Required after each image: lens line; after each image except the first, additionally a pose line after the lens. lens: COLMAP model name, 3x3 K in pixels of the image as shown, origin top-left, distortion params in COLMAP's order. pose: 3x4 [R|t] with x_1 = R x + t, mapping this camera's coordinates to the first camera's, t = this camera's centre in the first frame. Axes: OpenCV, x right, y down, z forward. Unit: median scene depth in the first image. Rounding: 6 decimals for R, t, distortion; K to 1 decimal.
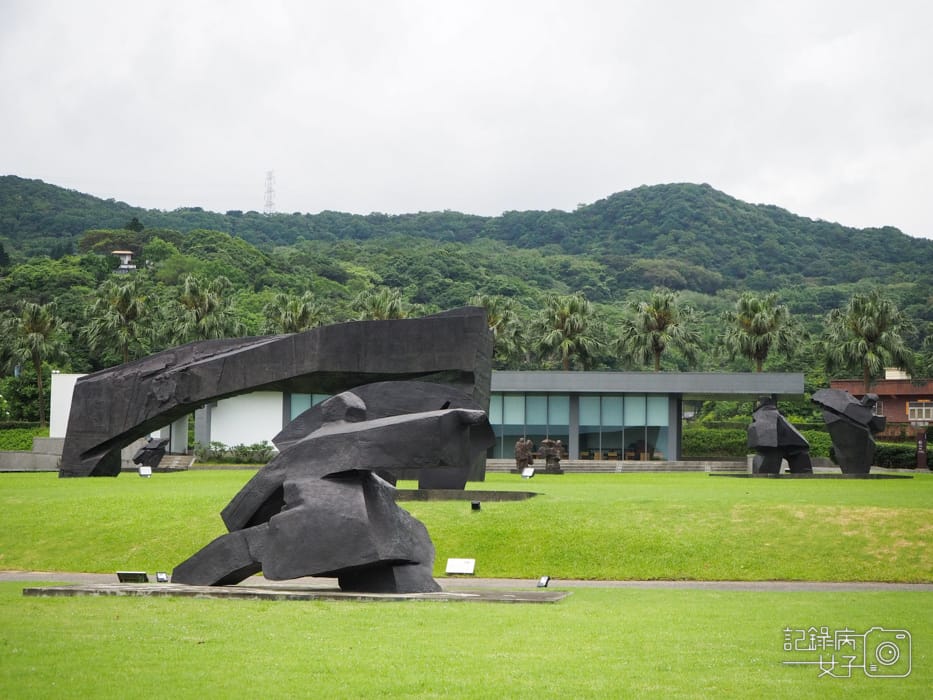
lens RADIAL K [[2259.0, 0, 466.6], [0, 2259.0, 350.9], [0, 0, 1]] dist [-0.020372, 0.000000]
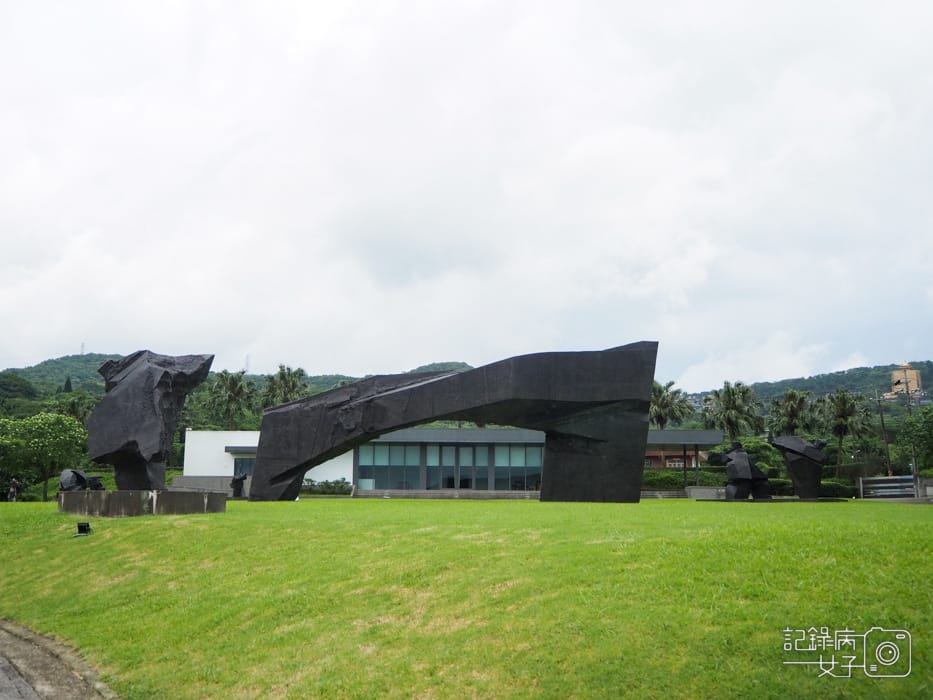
lens RADIAL K [[1081.1, 0, 467.1], [0, 1081.1, 348.9], [0, 0, 1]] dist [-0.024225, 0.000000]
pose [[0.993012, 0.013111, 0.117281, -0.138713], [-0.002611, 0.996007, -0.089236, 0.029451], [-0.117983, 0.088306, 0.989081, 0.478419]]
